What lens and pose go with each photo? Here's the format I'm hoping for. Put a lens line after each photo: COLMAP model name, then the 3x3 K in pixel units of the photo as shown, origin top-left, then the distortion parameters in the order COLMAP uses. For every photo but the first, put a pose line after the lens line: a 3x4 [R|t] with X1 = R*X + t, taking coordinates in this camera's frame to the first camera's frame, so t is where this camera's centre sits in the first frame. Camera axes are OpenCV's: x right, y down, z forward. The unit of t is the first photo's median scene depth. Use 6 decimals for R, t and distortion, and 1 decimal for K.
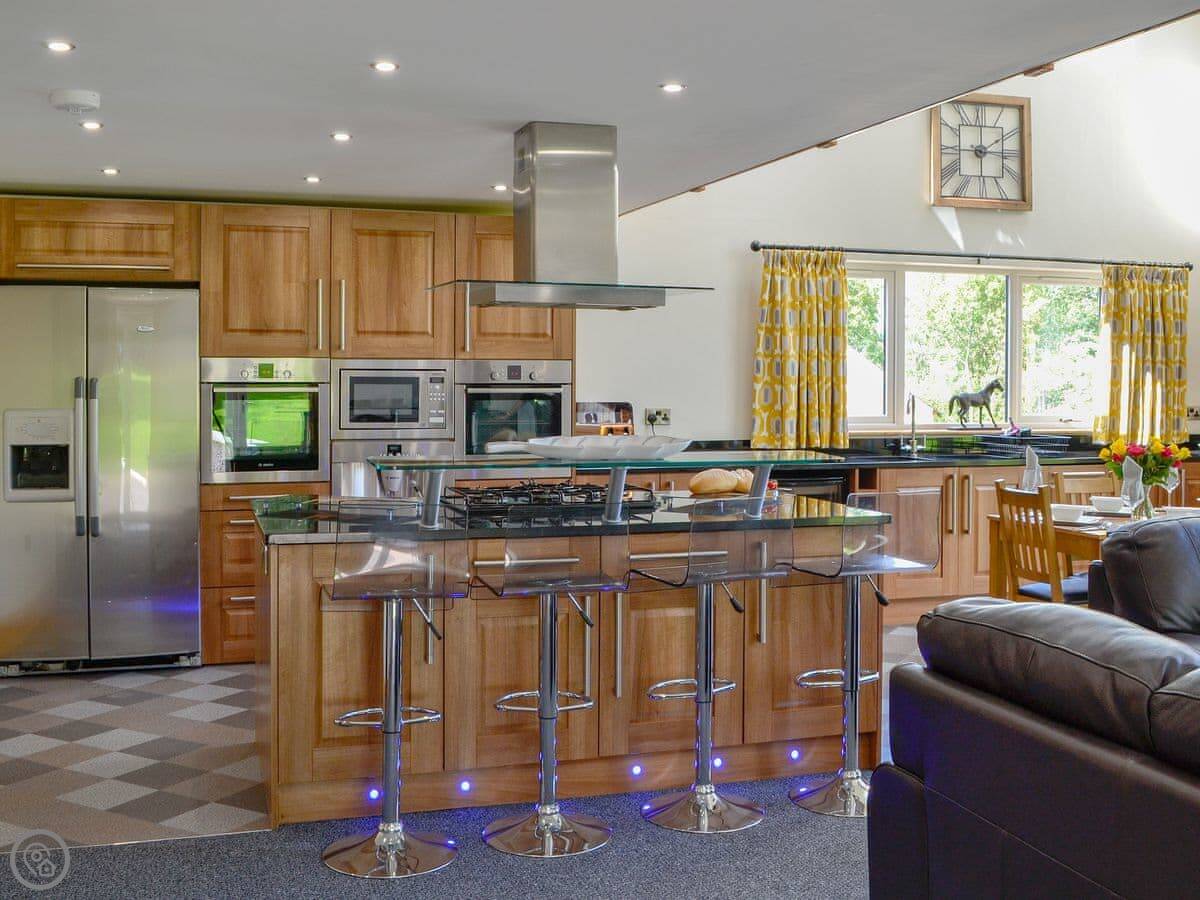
lens RADIAL K [[1328.1, 0, 565.9], [0, 1328.1, 378.0], [0, 0, 1]] dist [-0.062500, 0.000000]
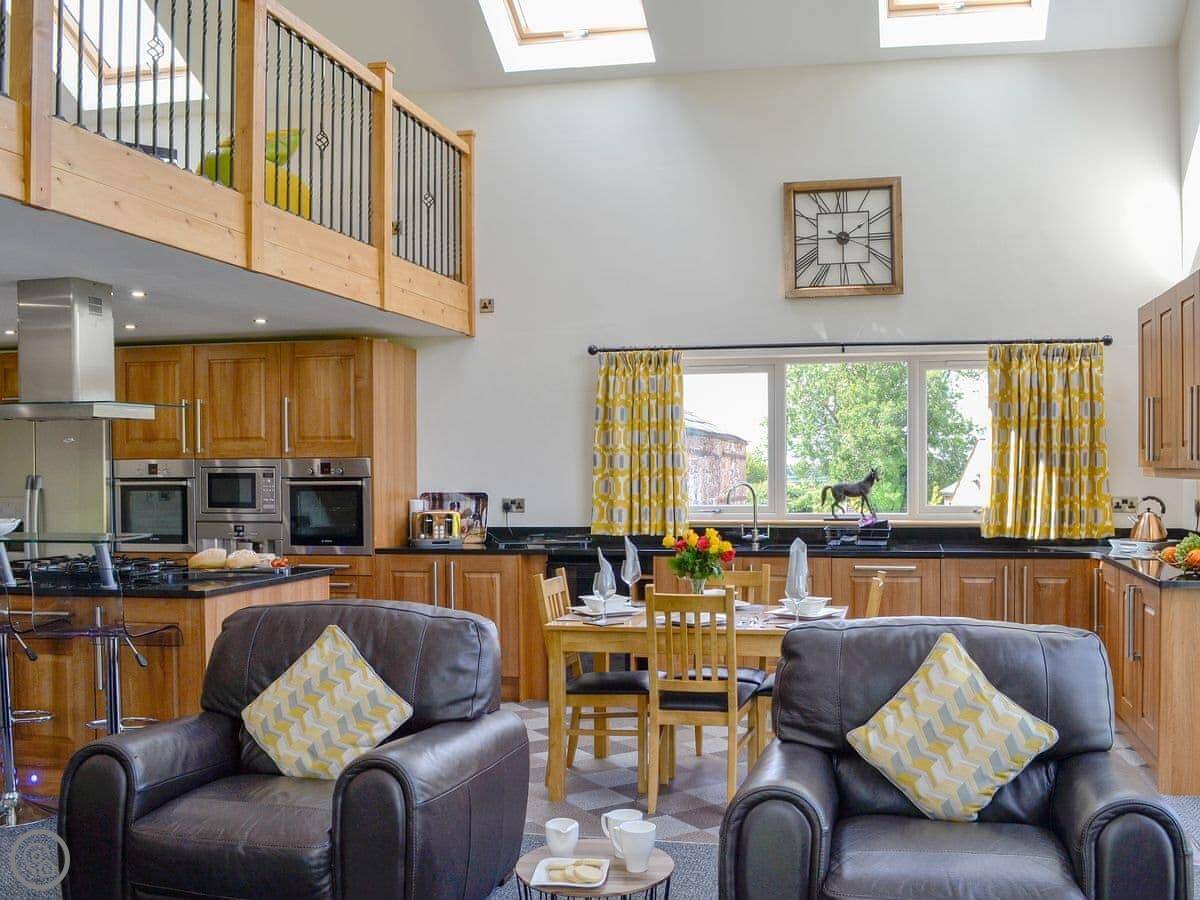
lens RADIAL K [[1149.3, 0, 641.9], [0, 1149.3, 479.2], [0, 0, 1]] dist [-0.057214, 0.000000]
pose [[0.874942, -0.005117, -0.484201, 0.723870], [0.008969, 0.999944, 0.005641, 0.002596], [0.484145, -0.009278, 0.874939, 0.214368]]
